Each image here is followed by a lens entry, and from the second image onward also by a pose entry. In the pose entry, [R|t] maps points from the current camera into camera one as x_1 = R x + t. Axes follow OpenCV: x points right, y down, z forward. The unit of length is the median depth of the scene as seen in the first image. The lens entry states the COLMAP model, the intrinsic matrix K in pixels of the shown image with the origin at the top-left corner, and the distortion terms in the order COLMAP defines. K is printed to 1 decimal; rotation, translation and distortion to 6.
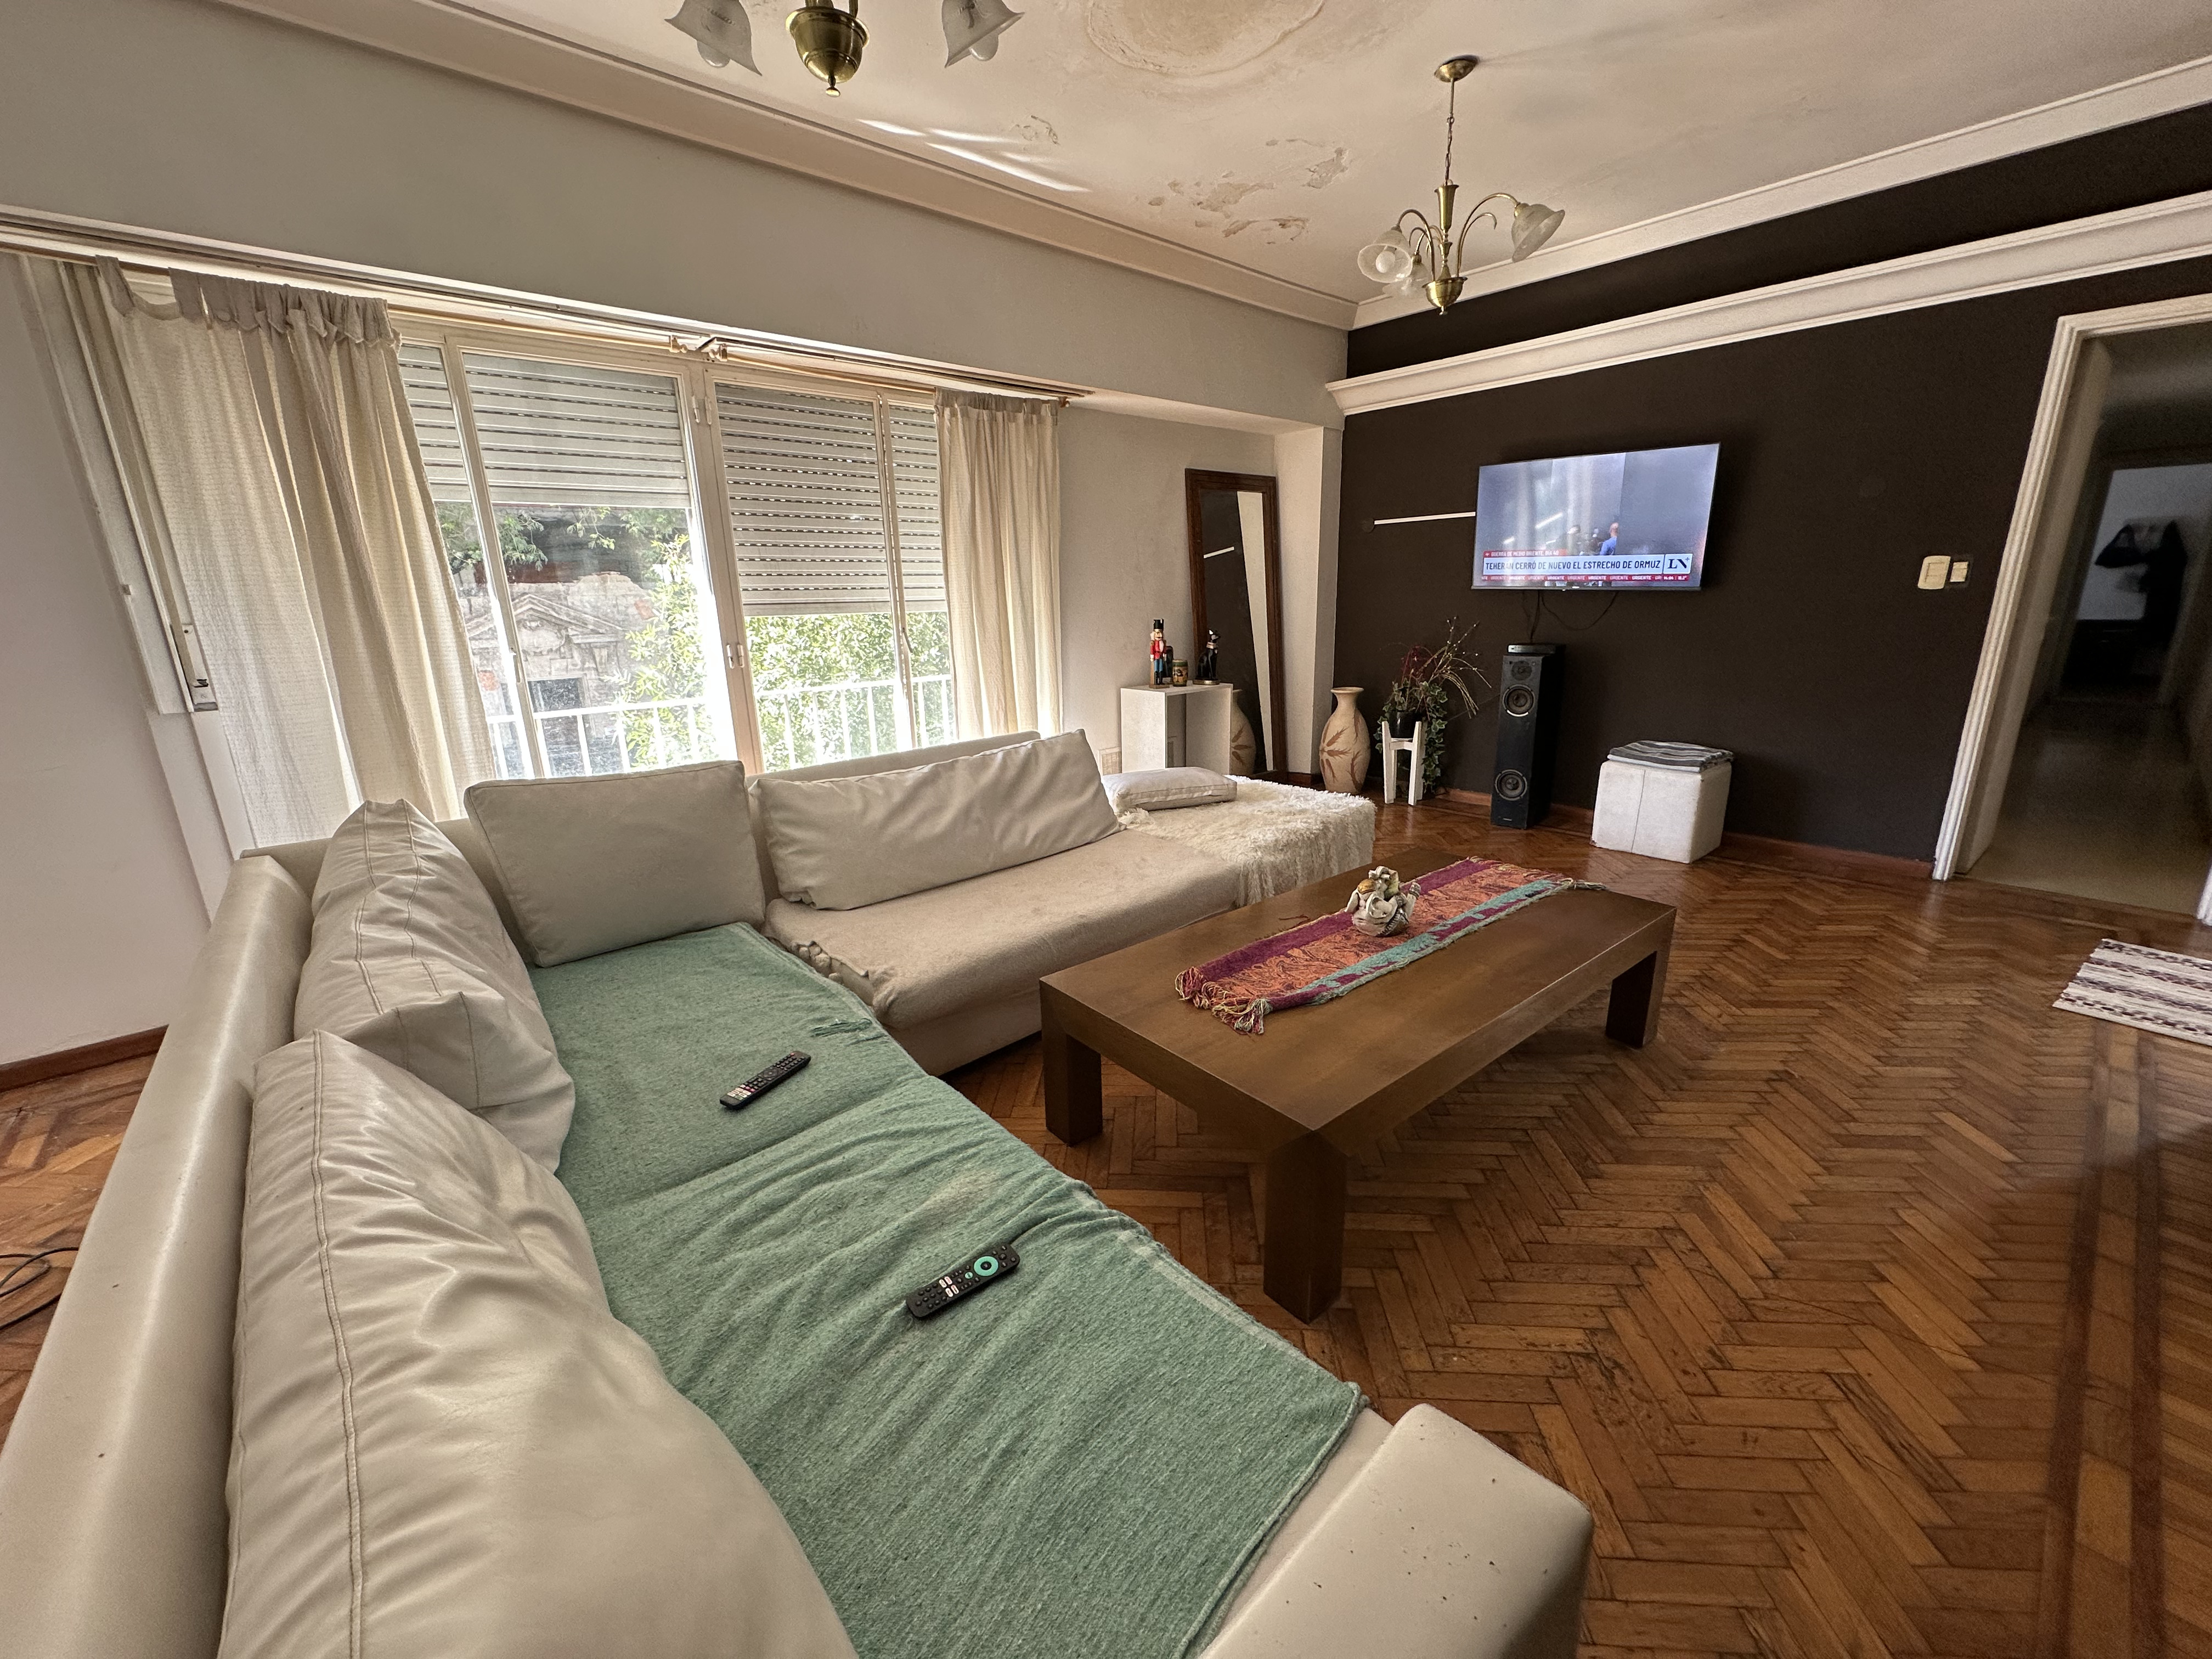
lens RADIAL K [[877.8, 0, 1105.7], [0, 877.8, 821.3], [0, 0, 1]] dist [-0.003901, 0.000857]
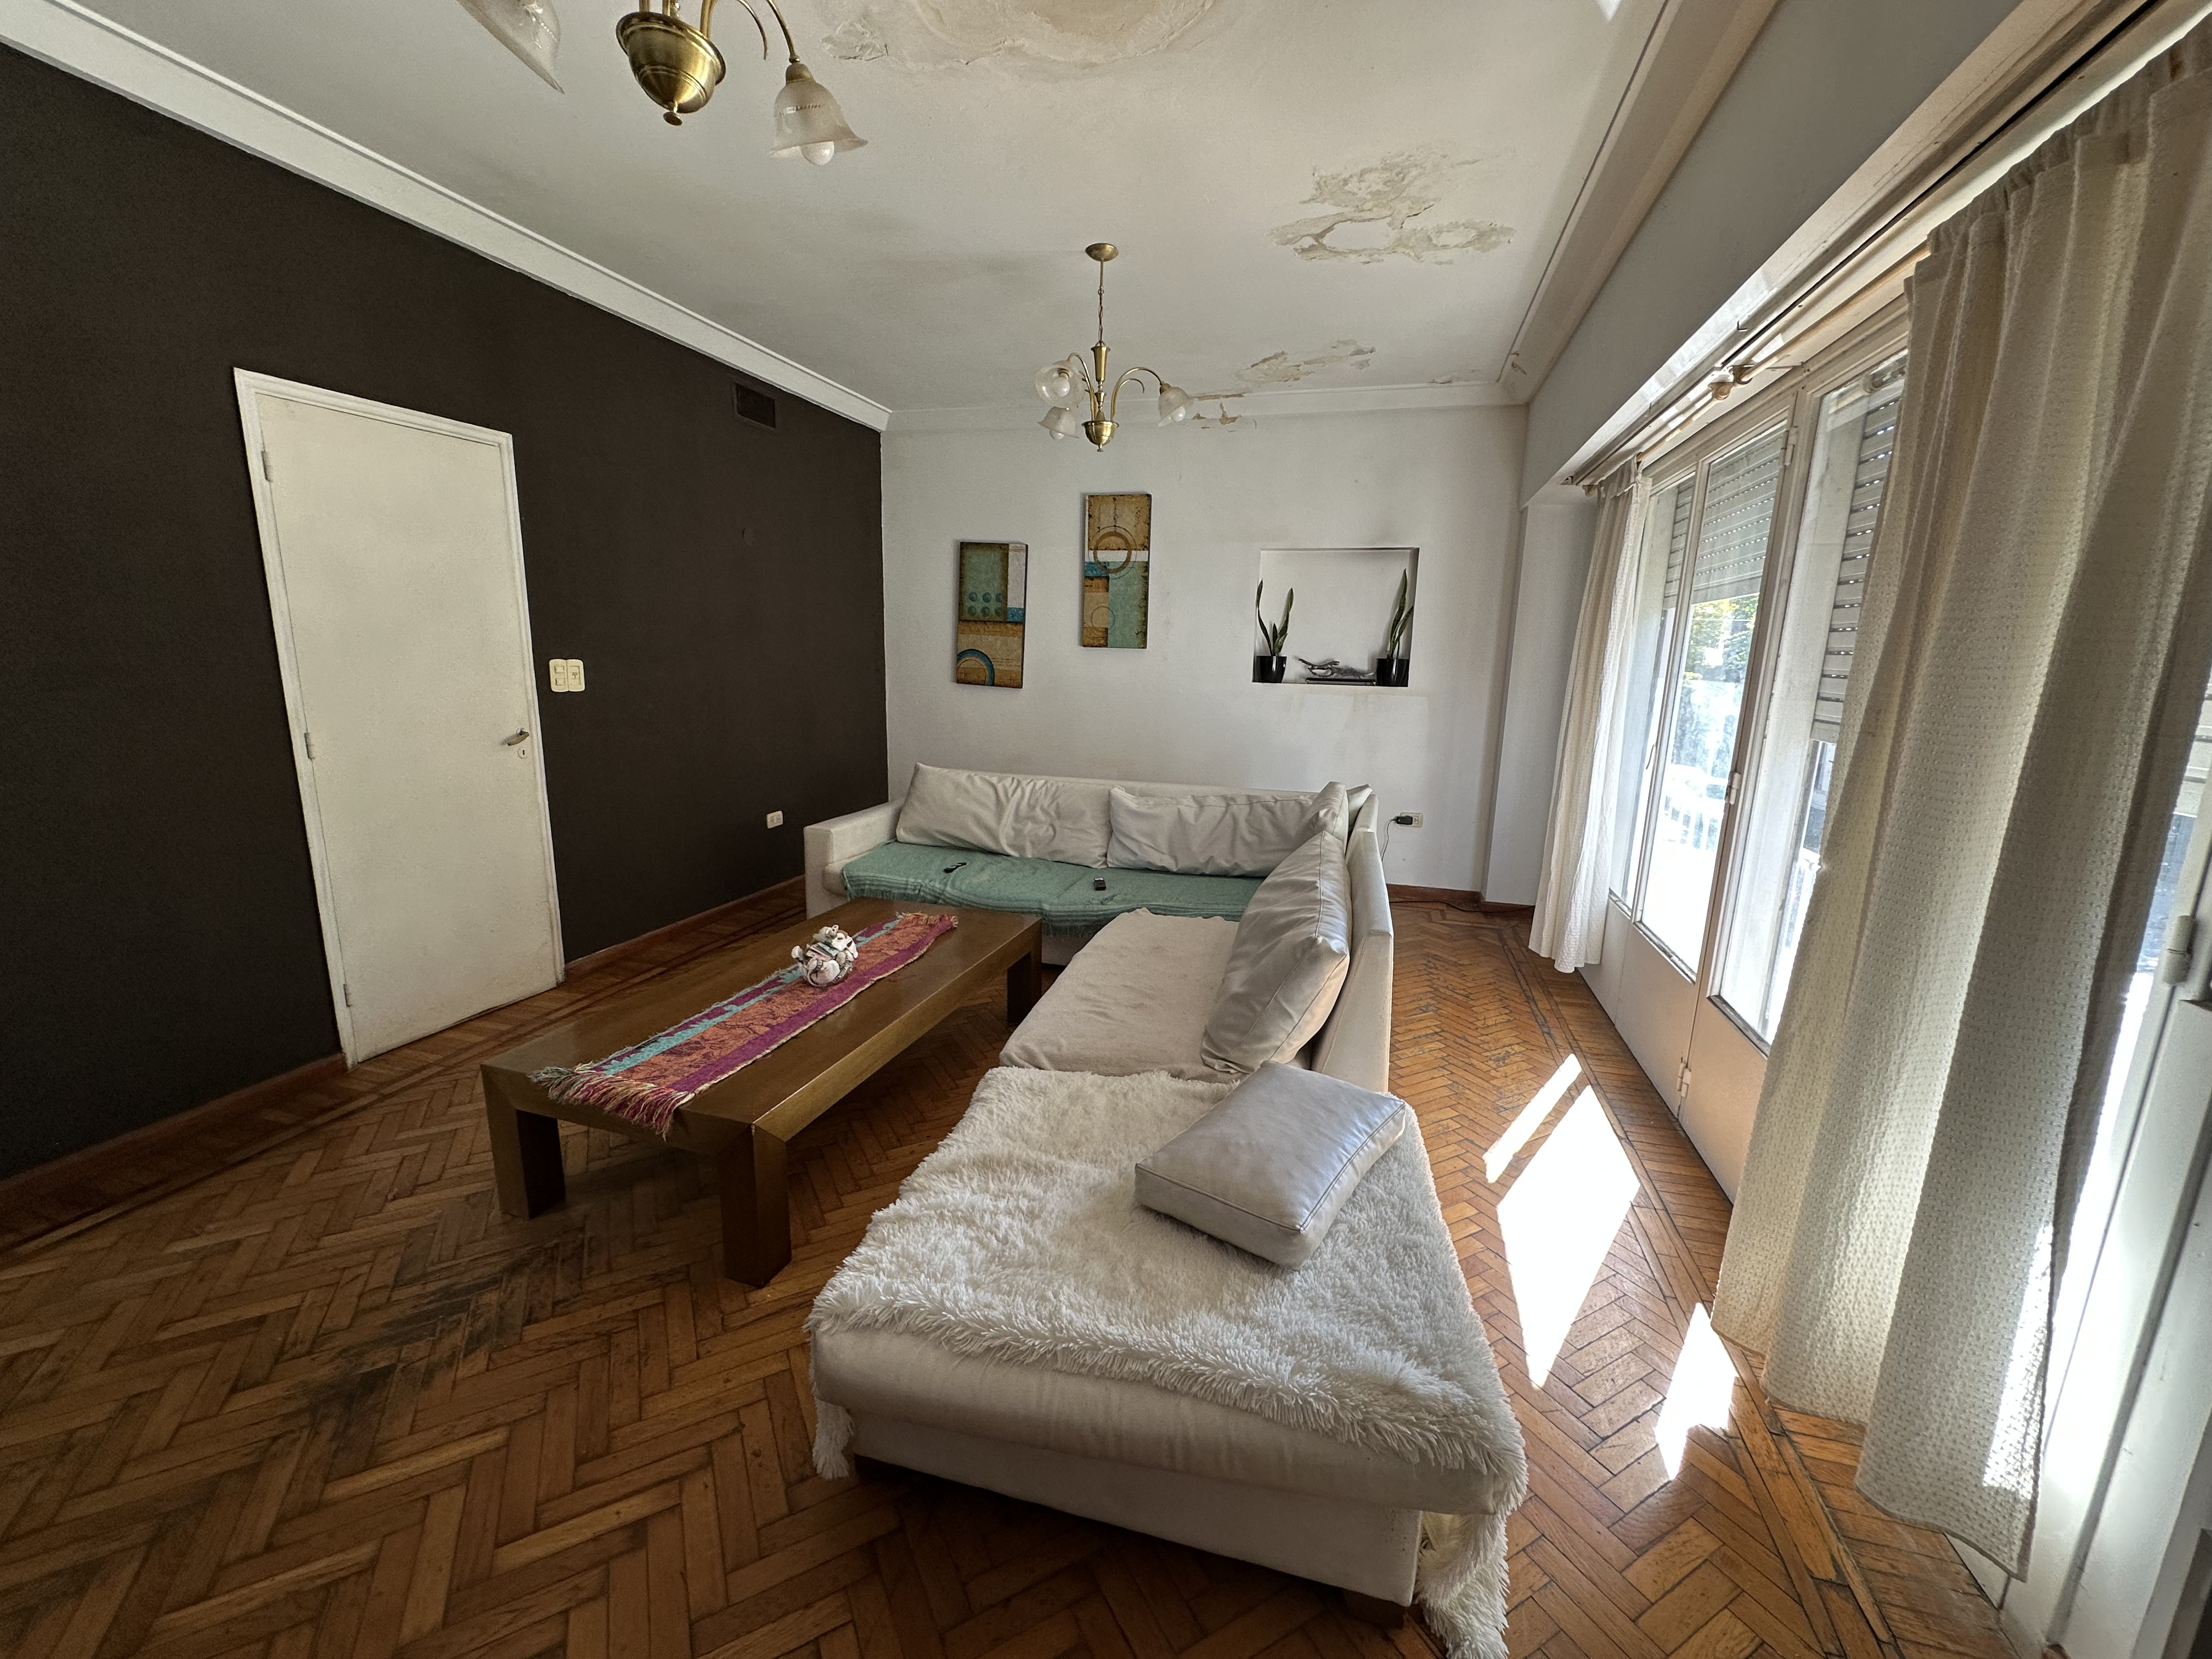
lens RADIAL K [[877.8, 0, 1105.9], [0, 877.8, 831.8], [0, 0, 1]] dist [-0.003901, 0.000857]
pose [[-0.847977, 0.109295, -0.518642, 0.568328], [-0.139109, 0.898315, 0.416748, -0.577131], [0.511452, 0.425541, -0.746546, 1.930719]]
